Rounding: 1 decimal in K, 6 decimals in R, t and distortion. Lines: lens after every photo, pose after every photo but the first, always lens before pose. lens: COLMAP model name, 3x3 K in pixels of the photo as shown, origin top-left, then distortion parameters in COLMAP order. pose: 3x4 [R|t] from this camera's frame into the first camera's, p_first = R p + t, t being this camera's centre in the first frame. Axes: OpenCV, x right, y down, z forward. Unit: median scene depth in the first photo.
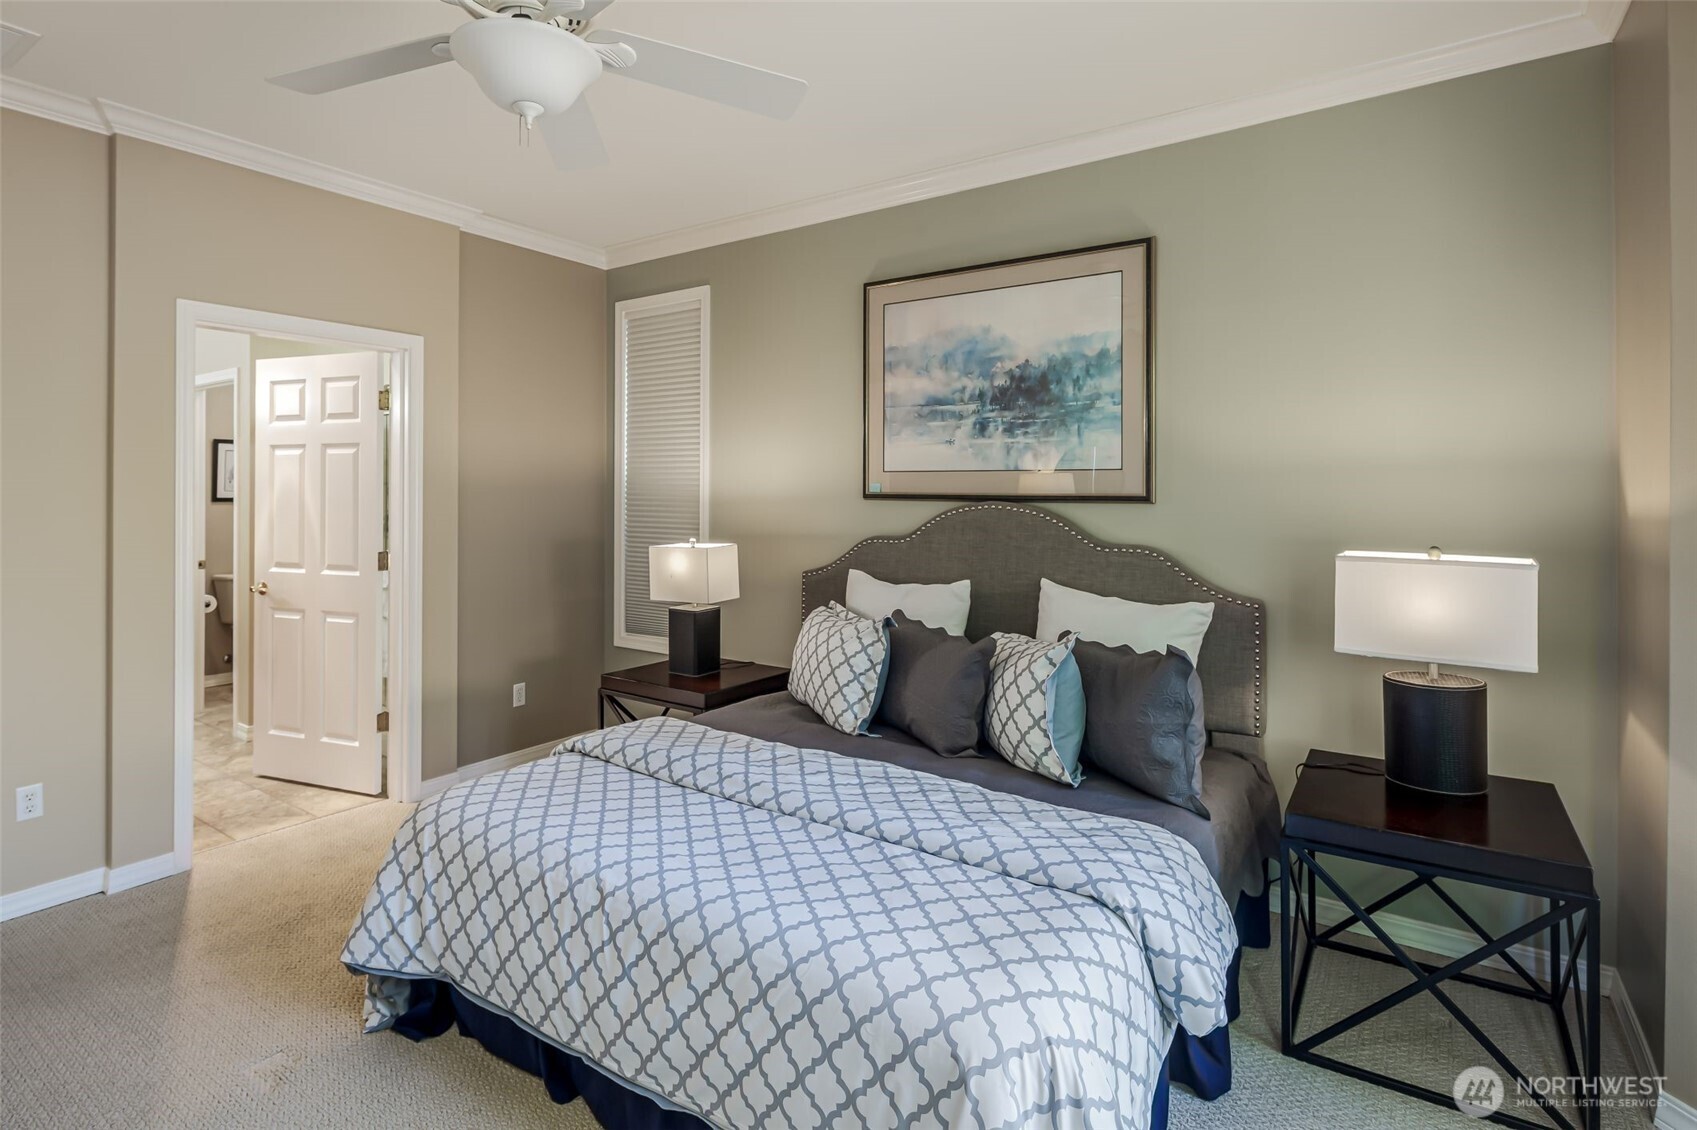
lens RADIAL K [[836.9, 0, 840.0], [0, 836.9, 489.3], [0, 0, 1]] dist [0.001650, -0.002384]
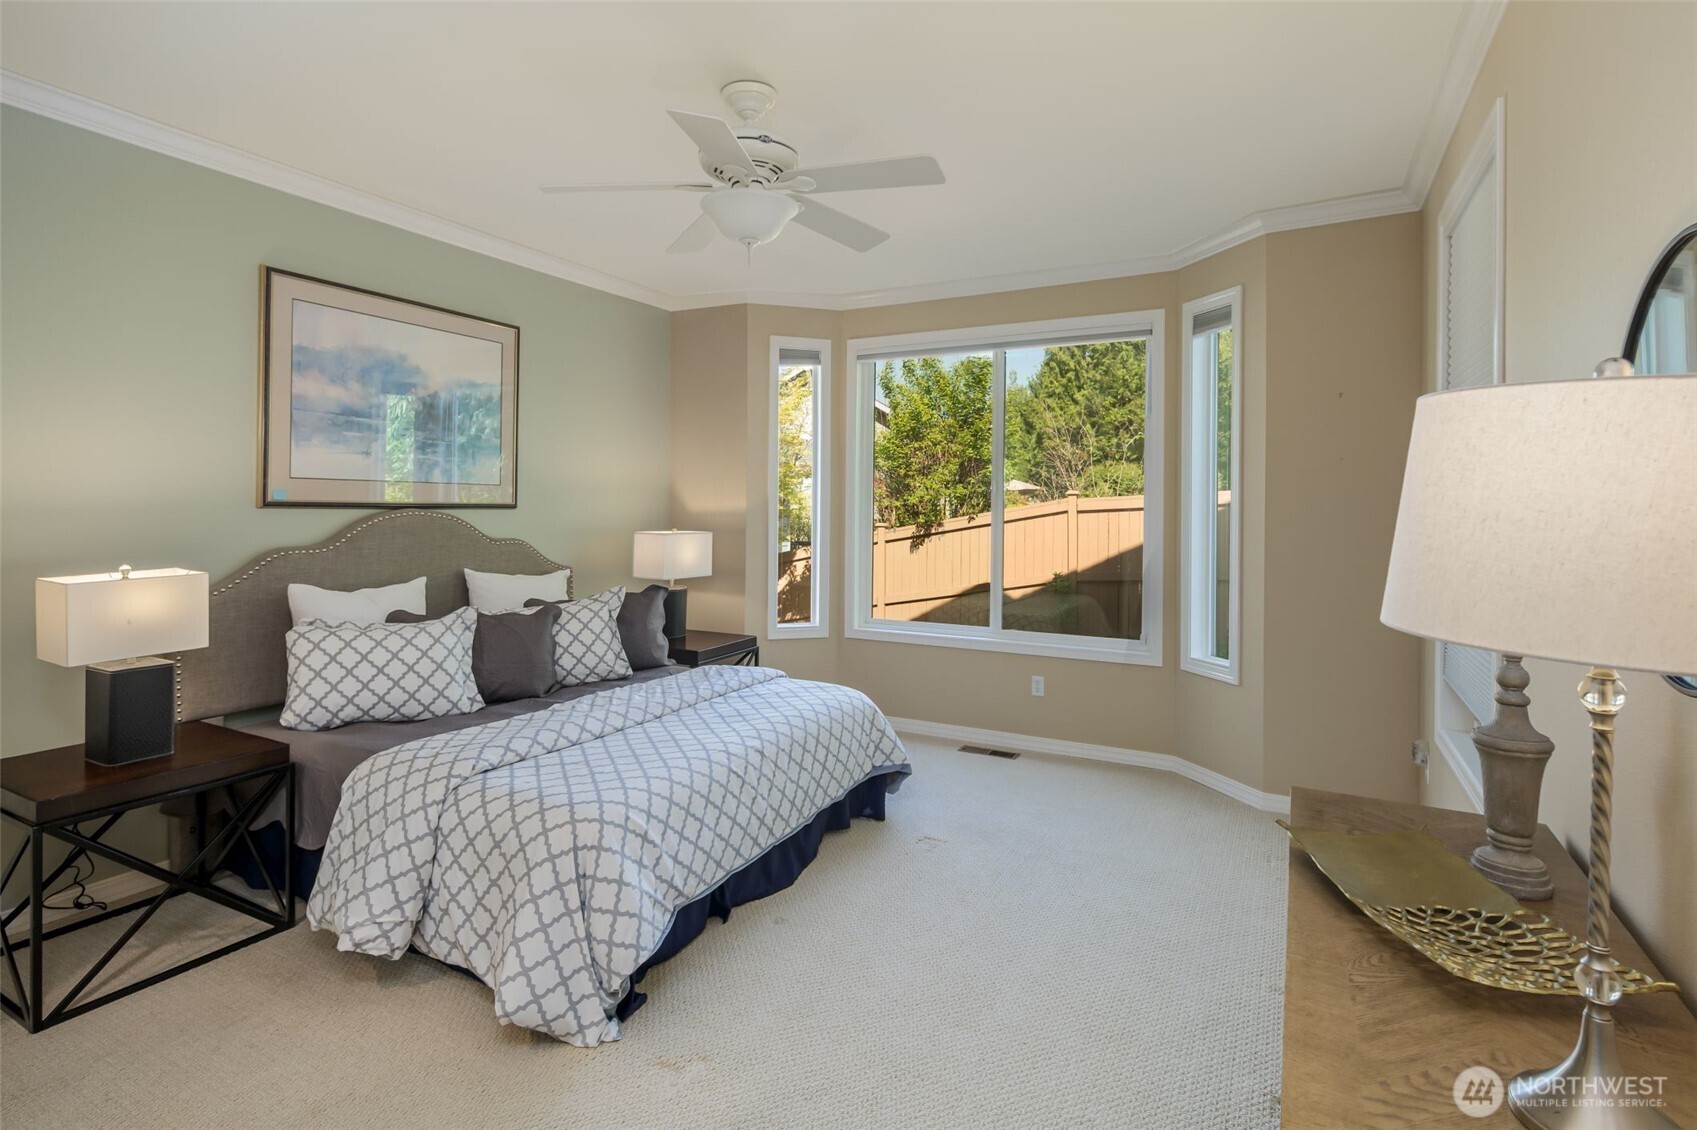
lens RADIAL K [[836.9, 0, 840.0], [0, 836.9, 489.3], [0, 0, 1]] dist [0.001650, -0.002384]
pose [[-0.098107, 0.017137, 0.995028, -0.983728], [-0.008993, 0.999796, -0.018106, 0.003127], [-0.995135, -0.010725, -0.097933, 0.509064]]
